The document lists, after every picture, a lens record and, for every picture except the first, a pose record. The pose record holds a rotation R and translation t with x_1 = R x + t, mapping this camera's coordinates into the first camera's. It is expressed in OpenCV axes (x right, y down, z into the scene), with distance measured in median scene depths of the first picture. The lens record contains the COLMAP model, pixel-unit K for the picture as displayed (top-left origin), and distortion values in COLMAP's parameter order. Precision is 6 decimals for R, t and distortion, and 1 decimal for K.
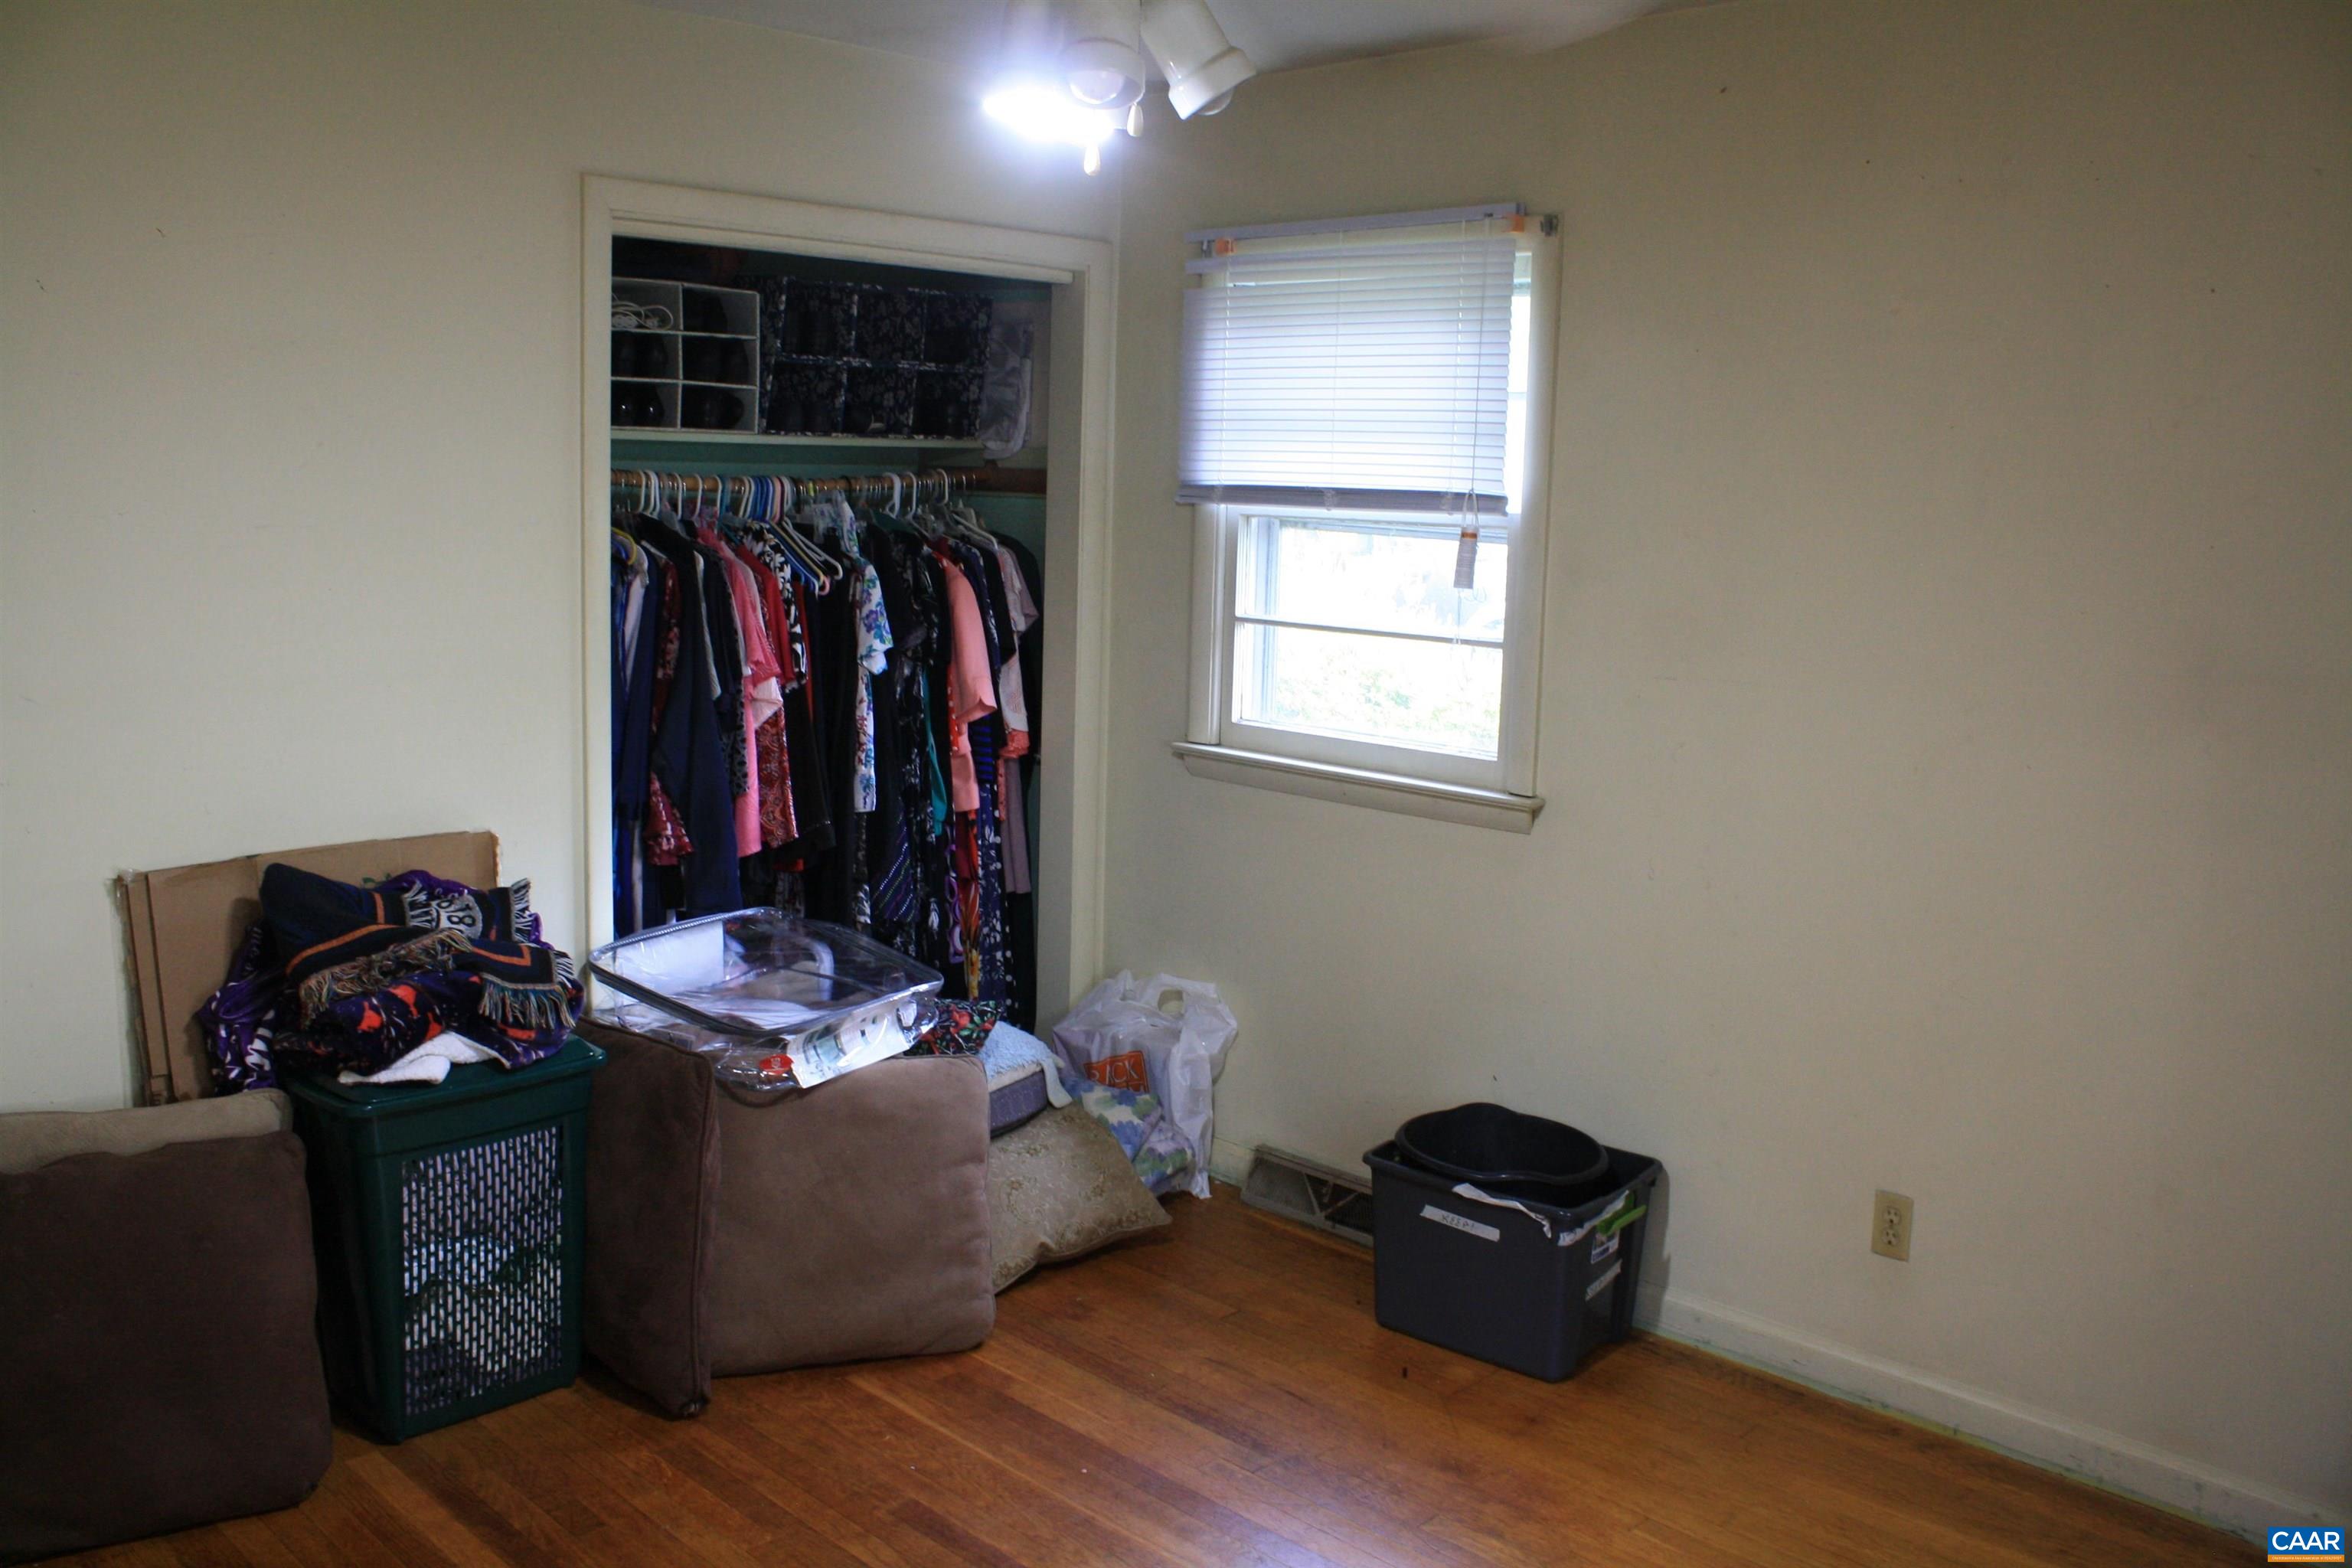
lens RADIAL K [[1982.7, 0, 1176.0], [0, 1982.7, 784.0], [0, 0, 1]] dist [-0.167500, 0.149603]
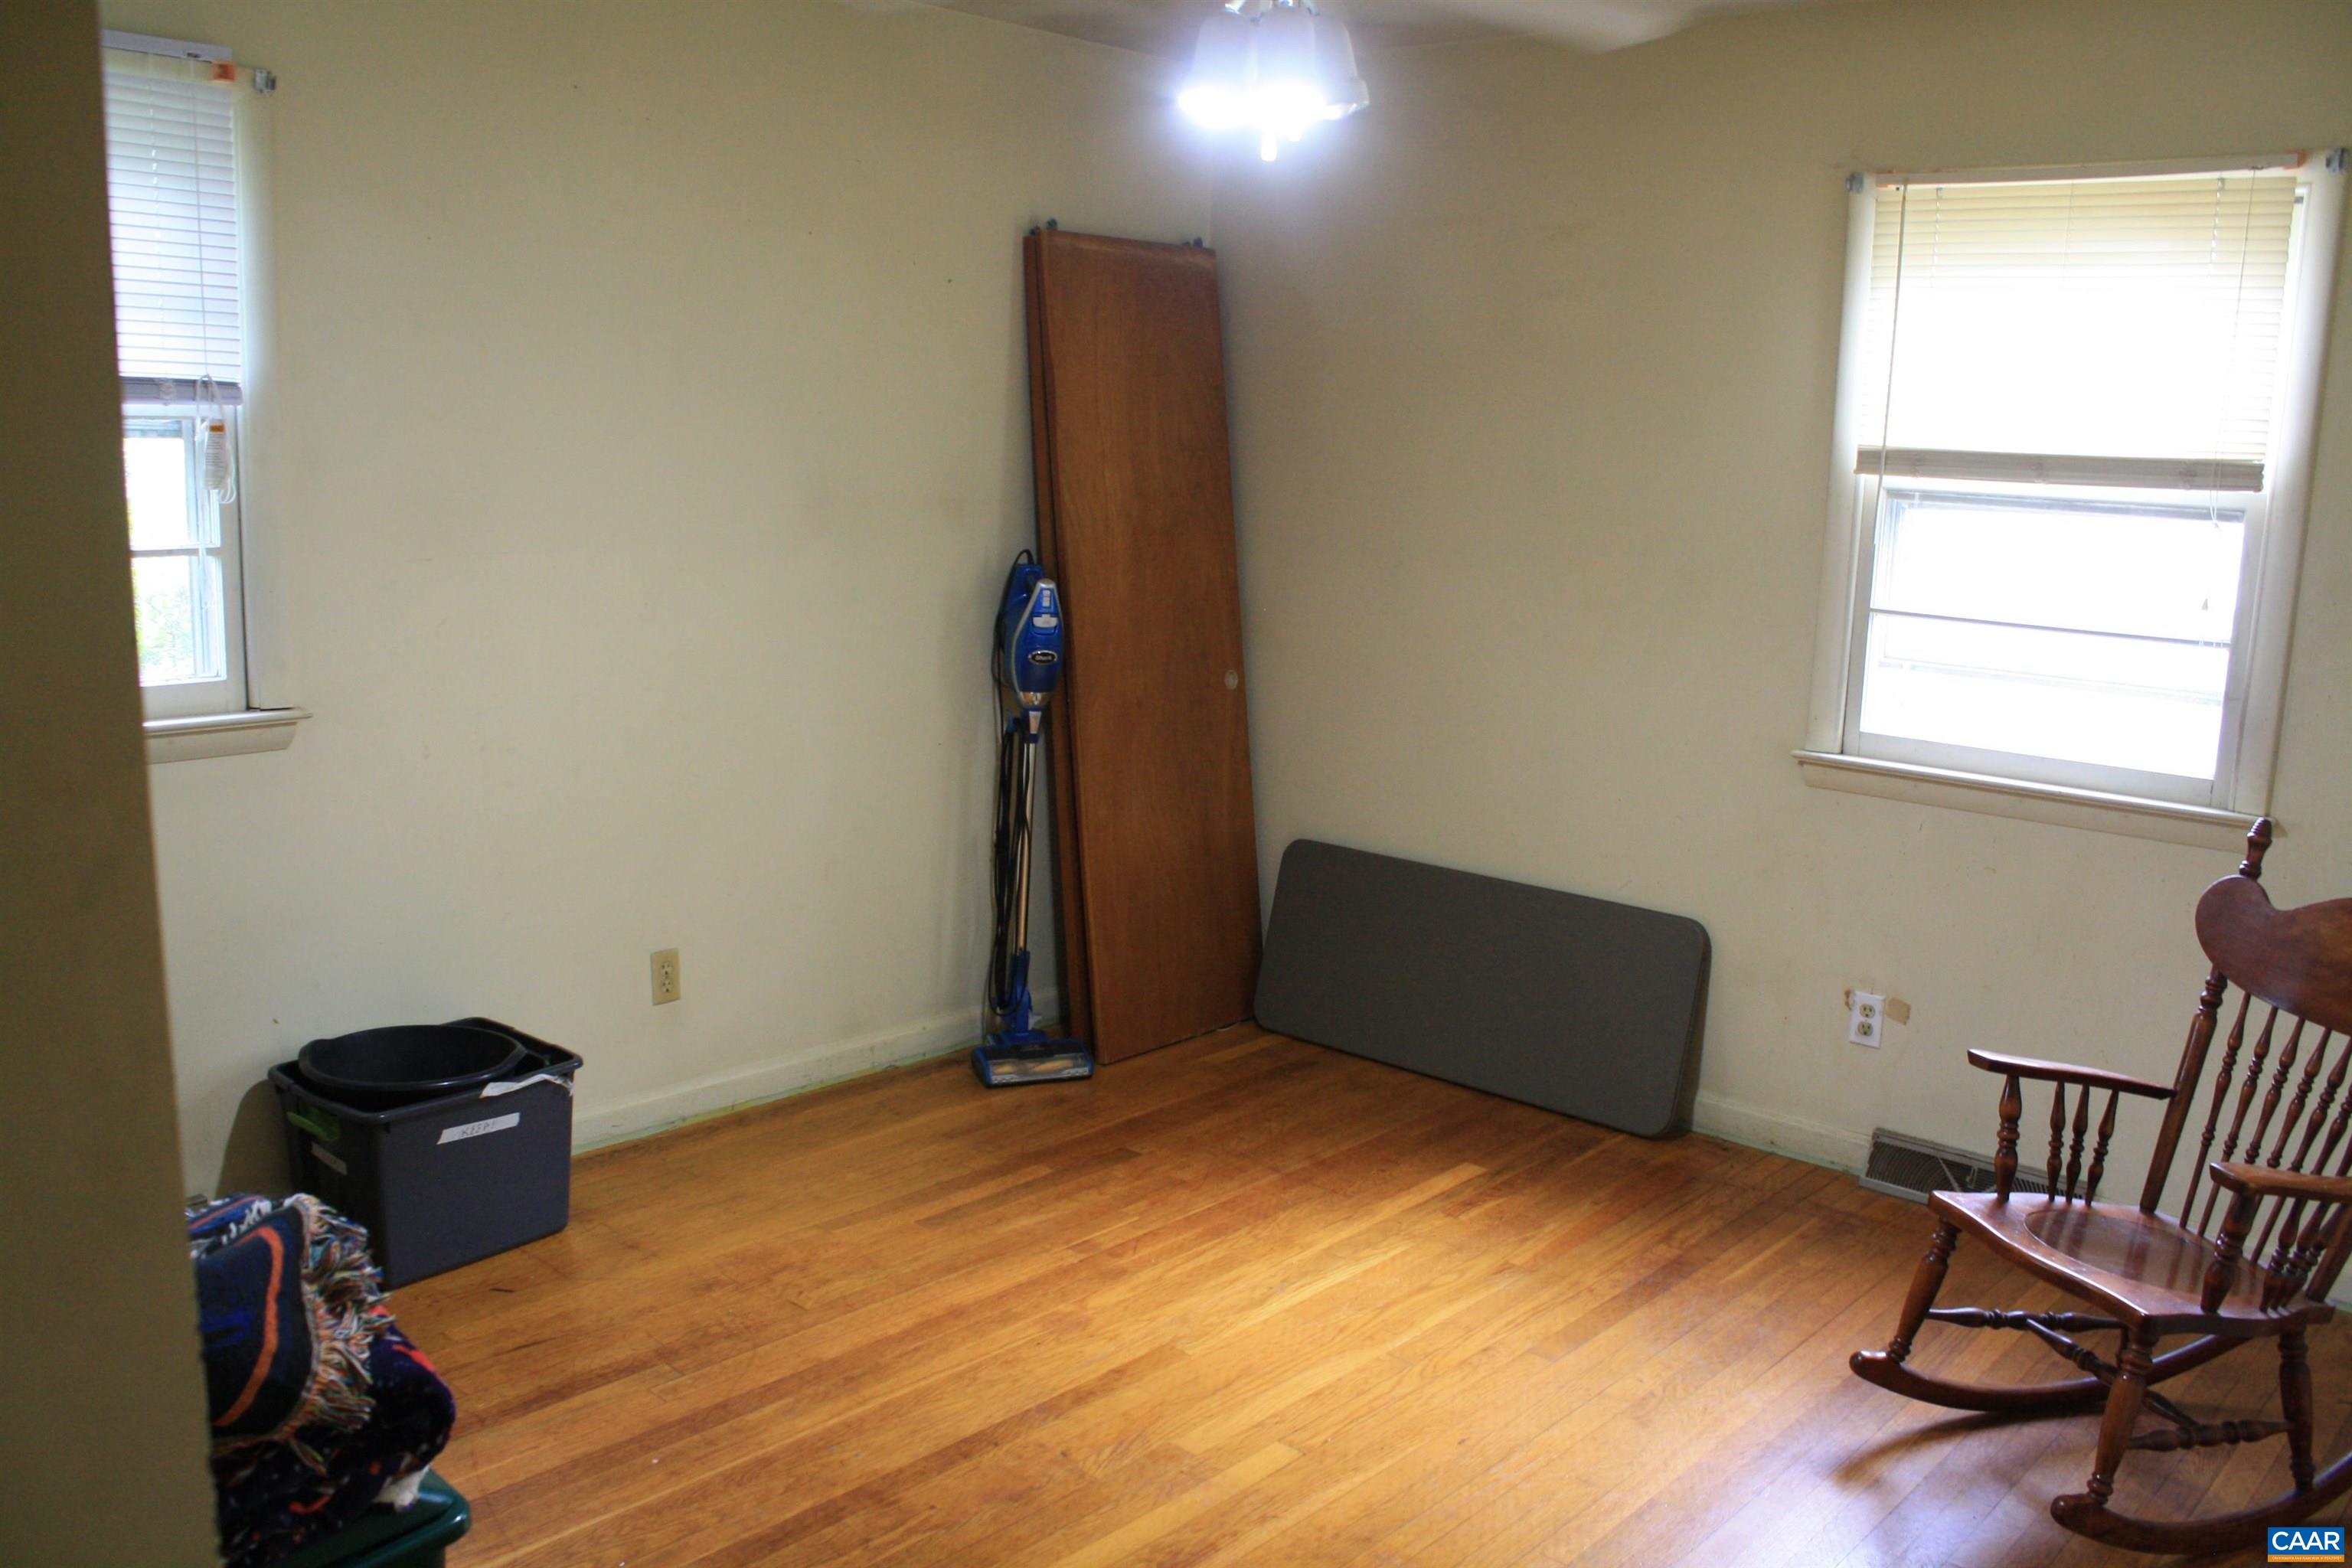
lens RADIAL K [[1982.7, 0, 1176.0], [0, 1982.7, 784.0], [0, 0, 1]] dist [-0.167500, 0.149603]
pose [[-0.053248, -0.209406, 0.976378, -0.798155], [0.113548, 0.970154, 0.214264, -0.114611], [-0.992105, 0.122275, -0.027881, 0.665172]]
